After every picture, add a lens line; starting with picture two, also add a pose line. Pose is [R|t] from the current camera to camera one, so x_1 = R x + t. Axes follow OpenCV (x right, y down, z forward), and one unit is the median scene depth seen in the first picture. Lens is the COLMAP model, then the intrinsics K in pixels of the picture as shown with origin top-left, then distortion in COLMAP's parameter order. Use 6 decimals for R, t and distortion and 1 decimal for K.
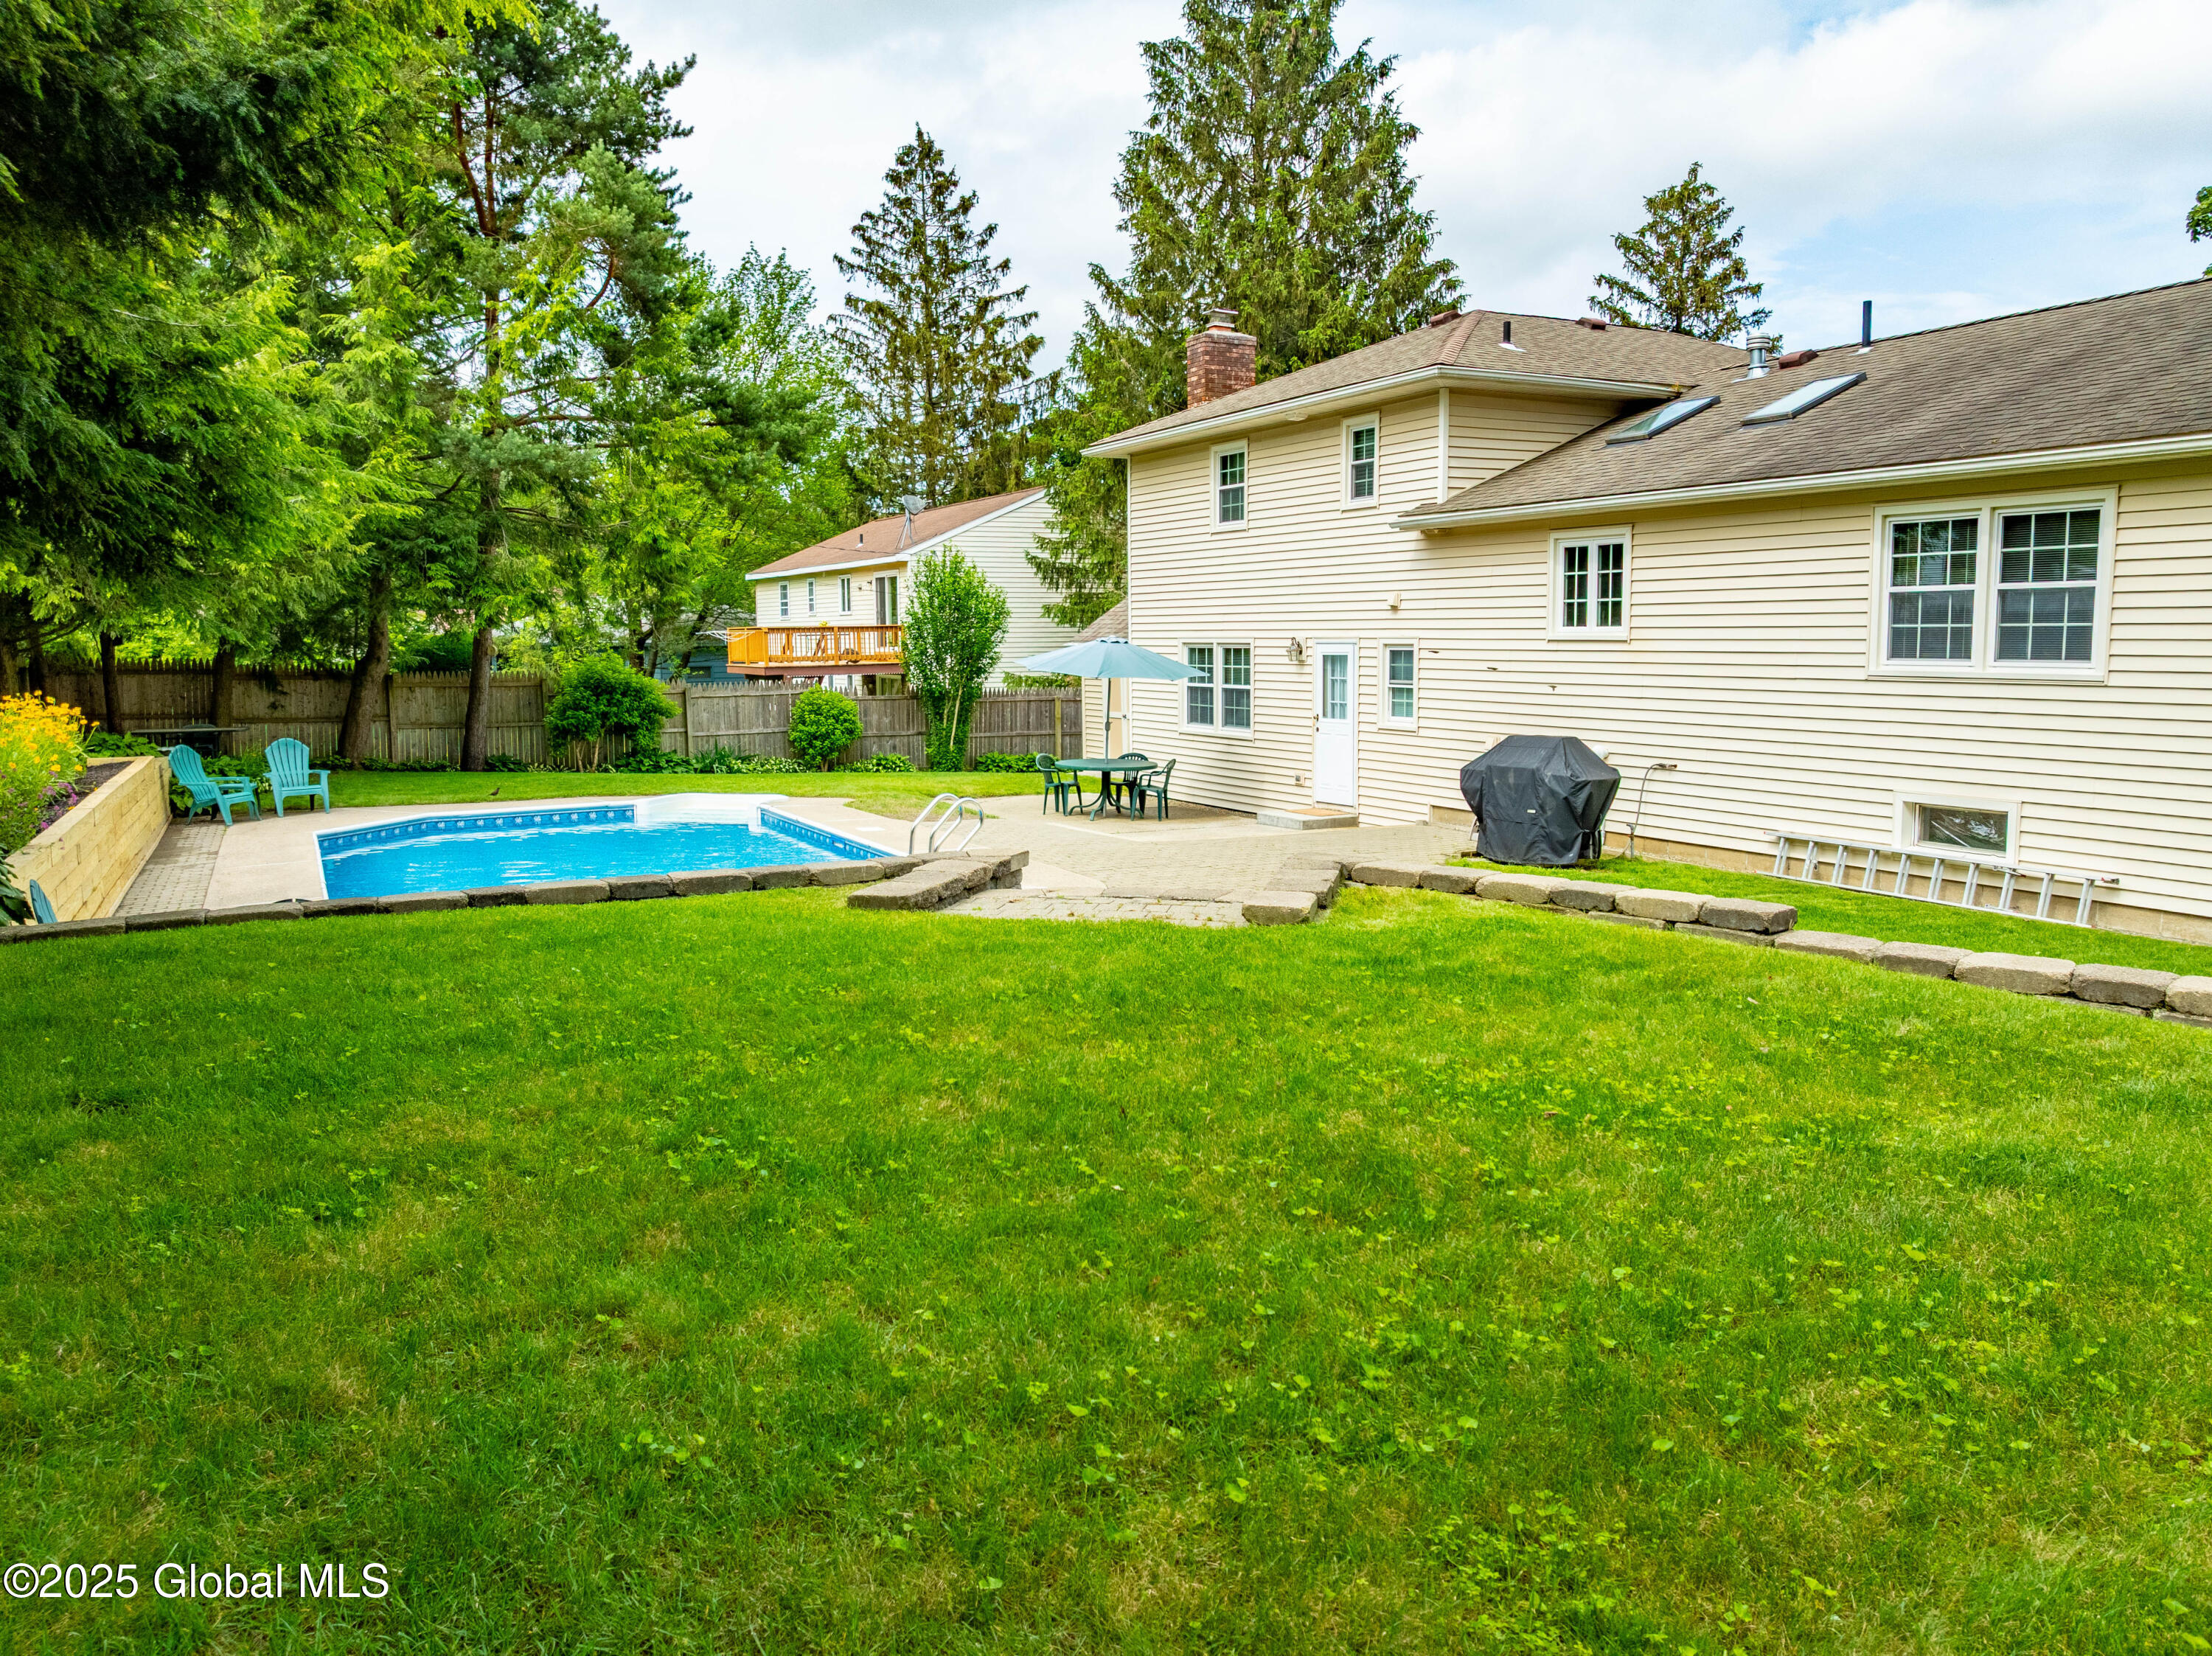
lens RADIAL K [[1599.4, 0, 1106.7], [0, 1599.4, 795.1], [0, 0, 1]] dist [-0.007164, -0.055722]
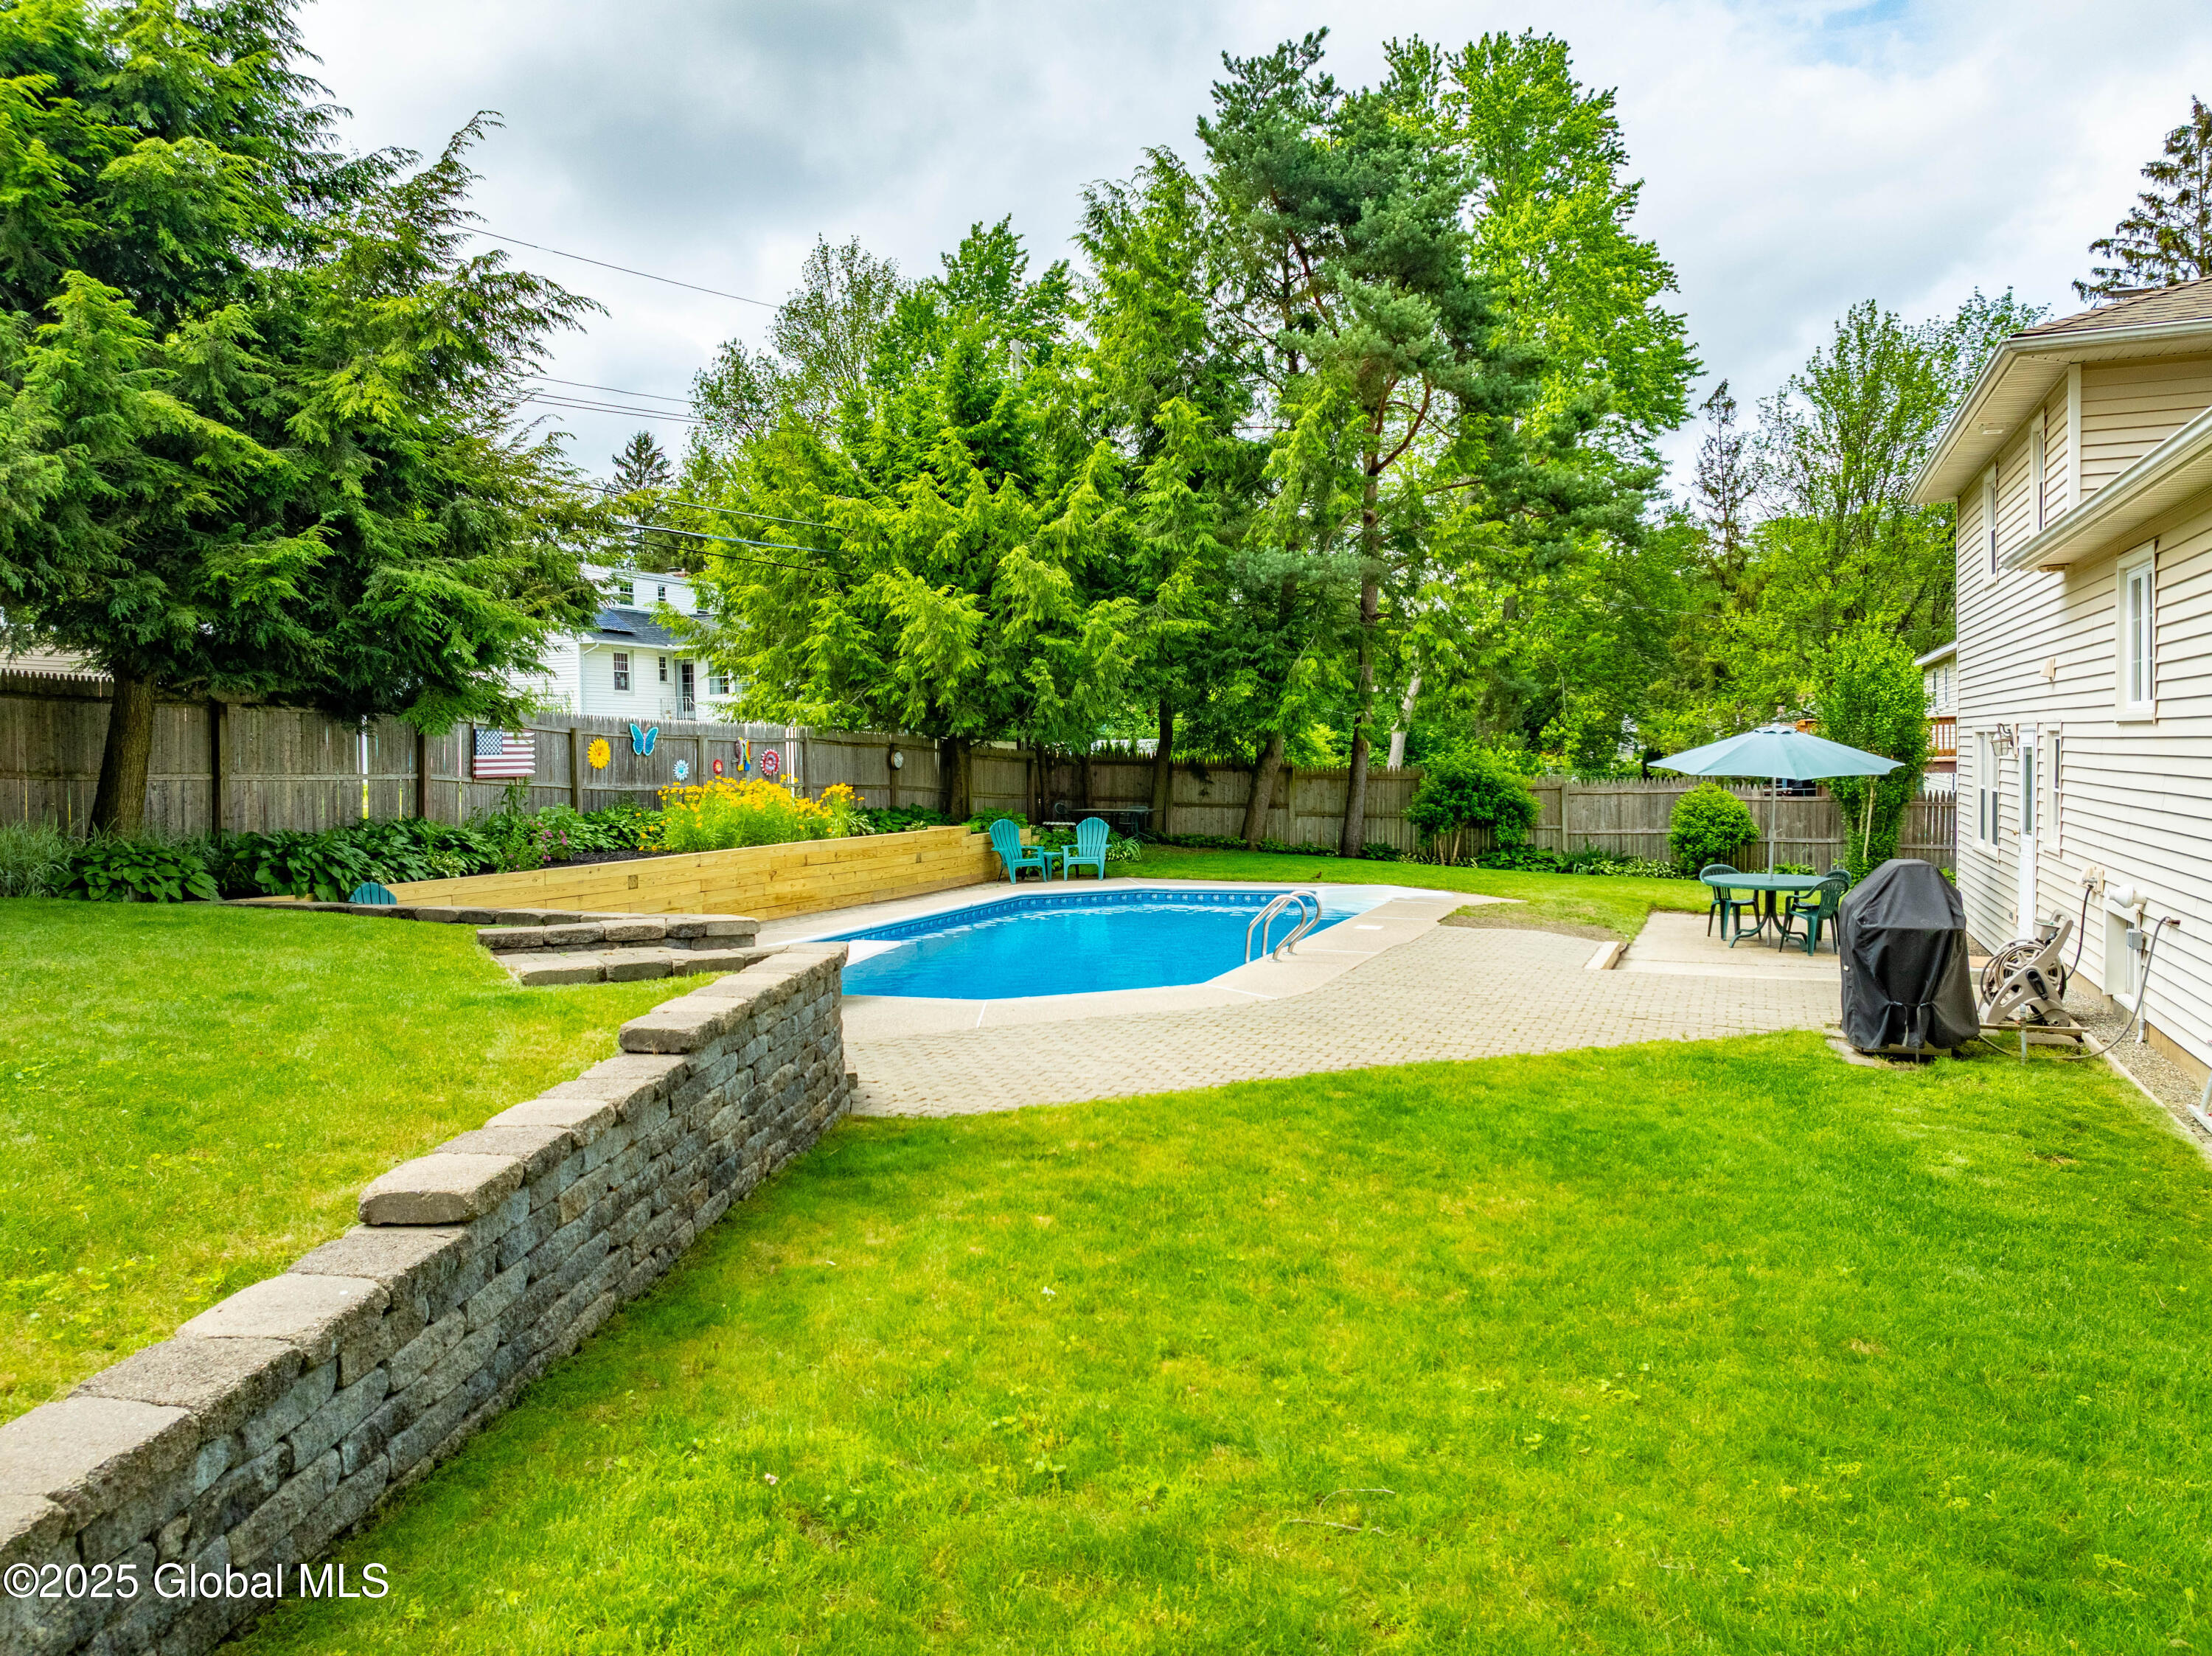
lens RADIAL K [[1615.0, 0, 1100.5], [0, 1615.0, 762.8], [0, 0, 1]] dist [-0.000750, 0.005659]
pose [[0.628461, 0.003689, -0.777833, 0.541347], [-0.068077, 0.996412, -0.050278, -0.018620], [0.774857, 0.084550, 0.626457, 0.267548]]
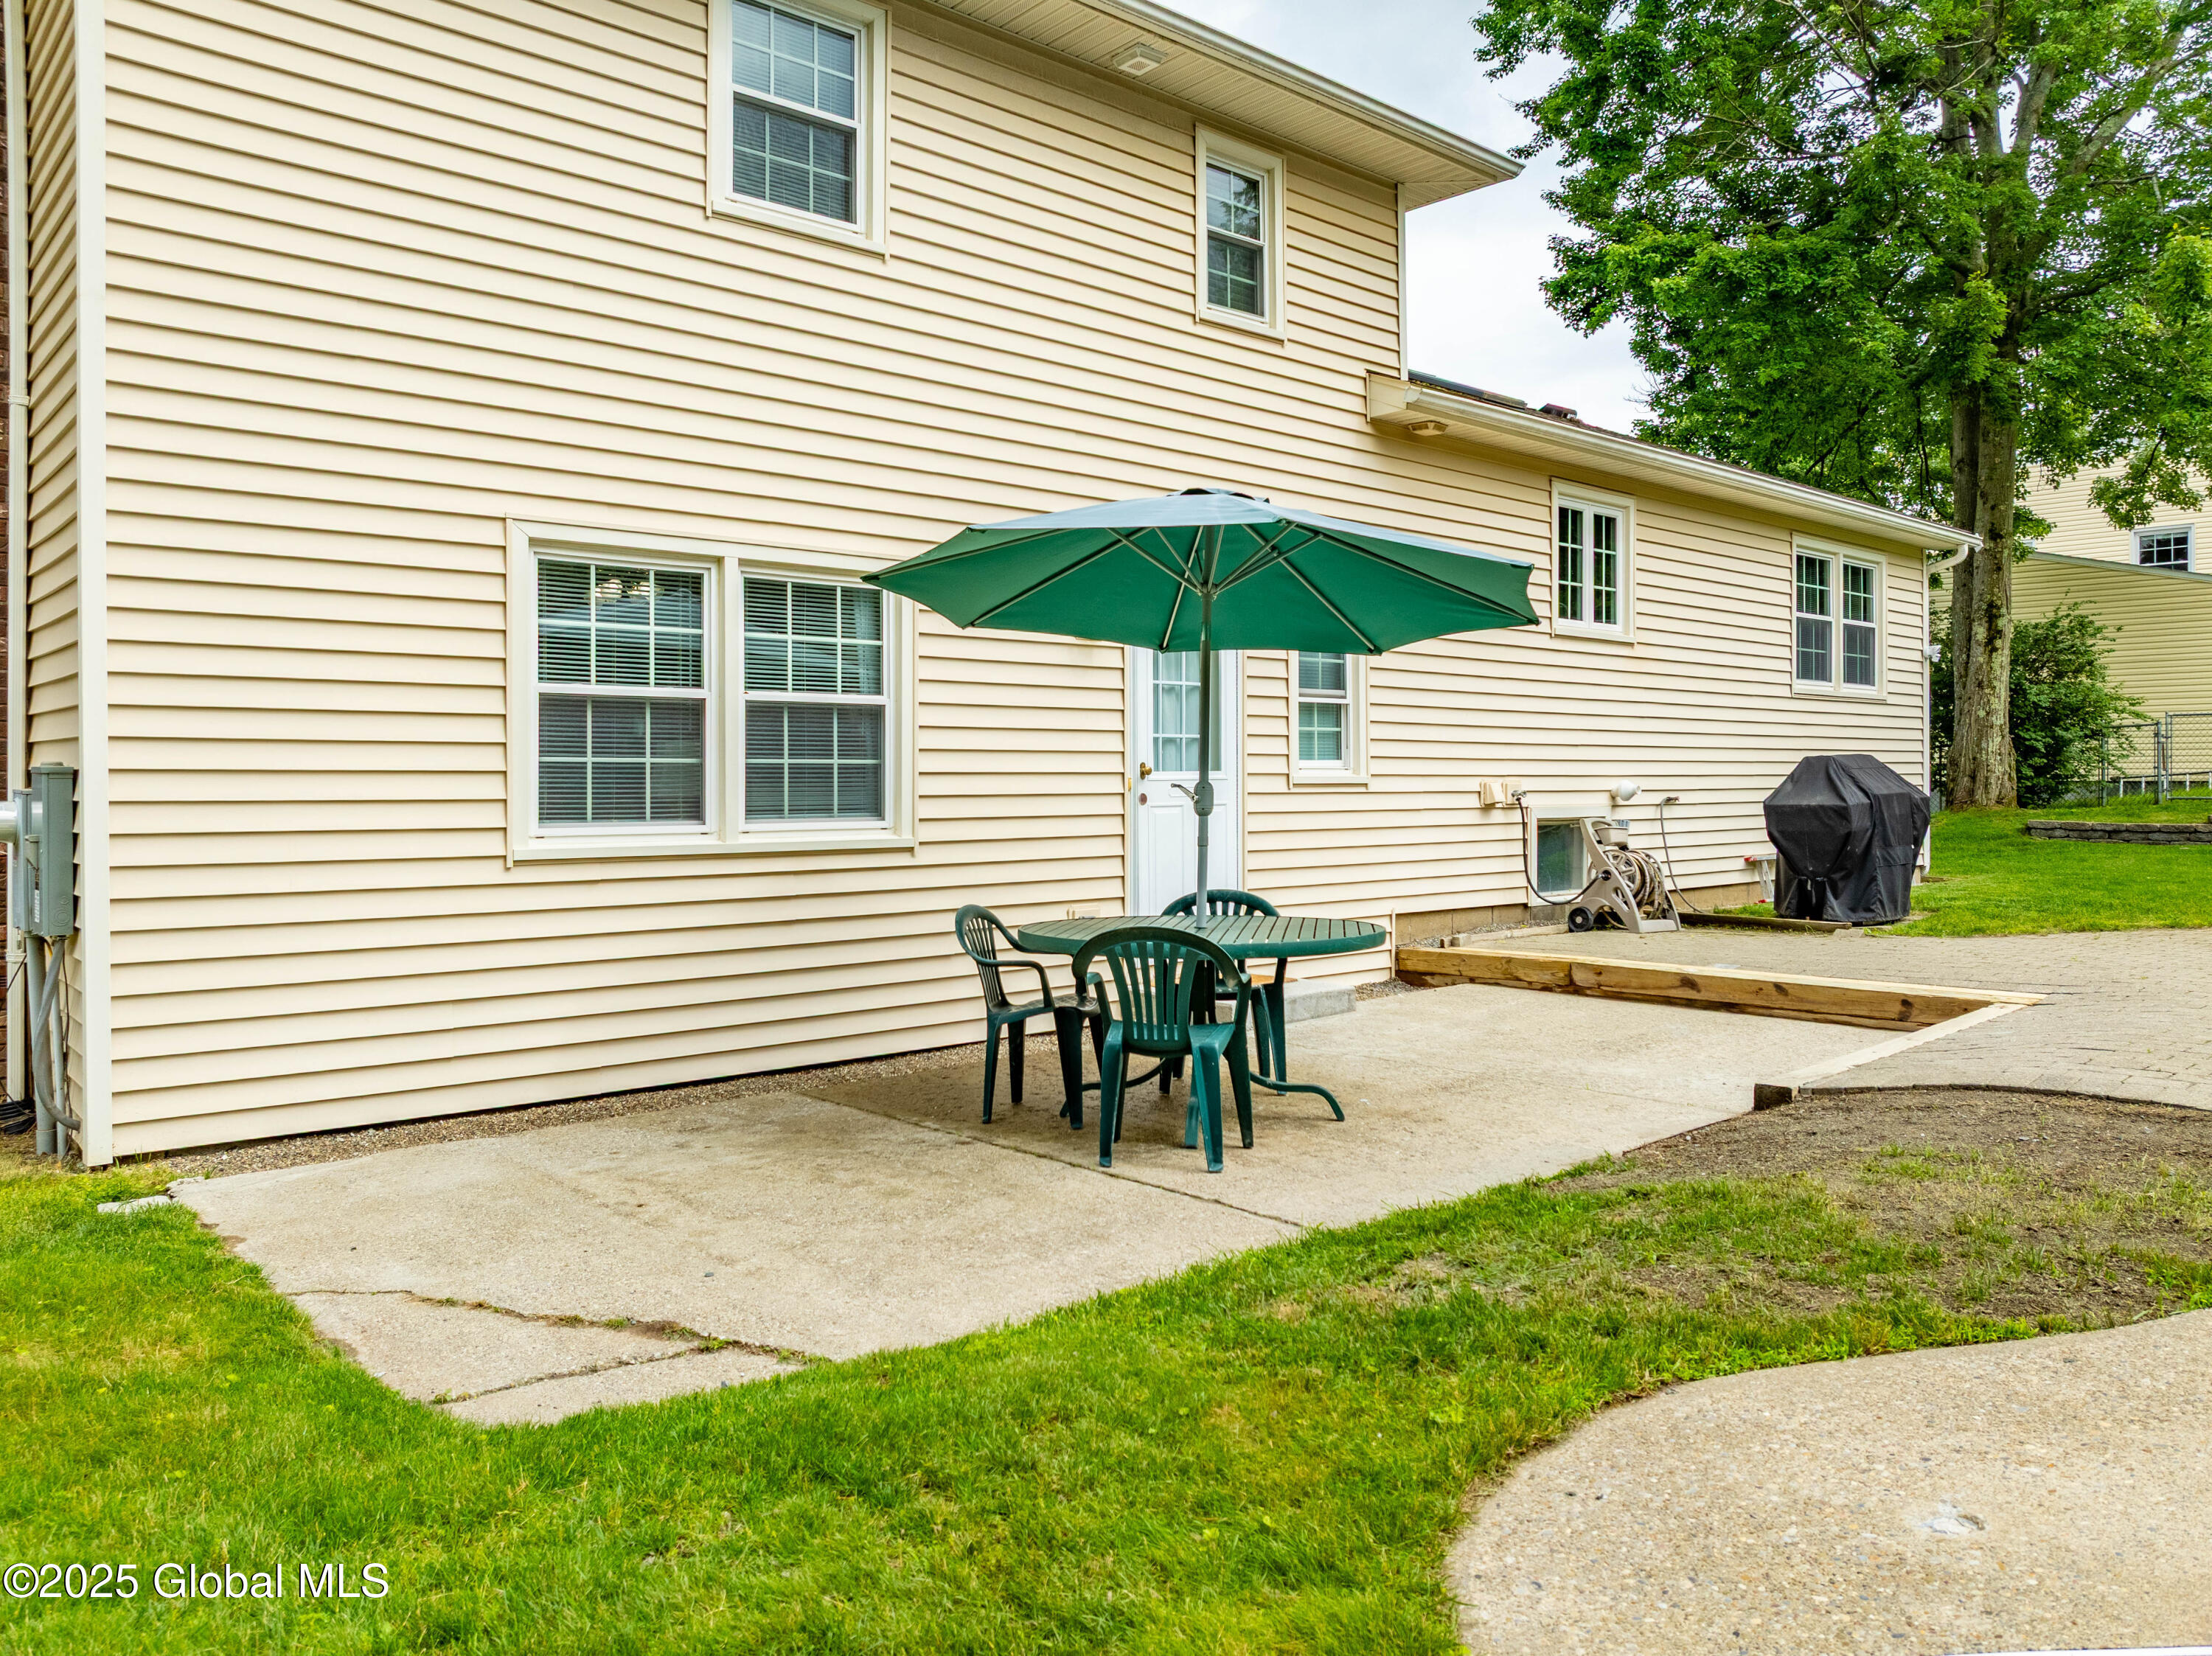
lens RADIAL K [[1599.4, 0, 1106.7], [0, 1599.4, 795.1], [0, 0, 1]] dist [-0.007164, -0.055722]
pose [[-0.237864, 0.003875, 0.971291, -0.352876], [0.107154, 0.993993, 0.022276, -0.065481], [-0.965370, 0.109377, -0.236850, 1.380825]]
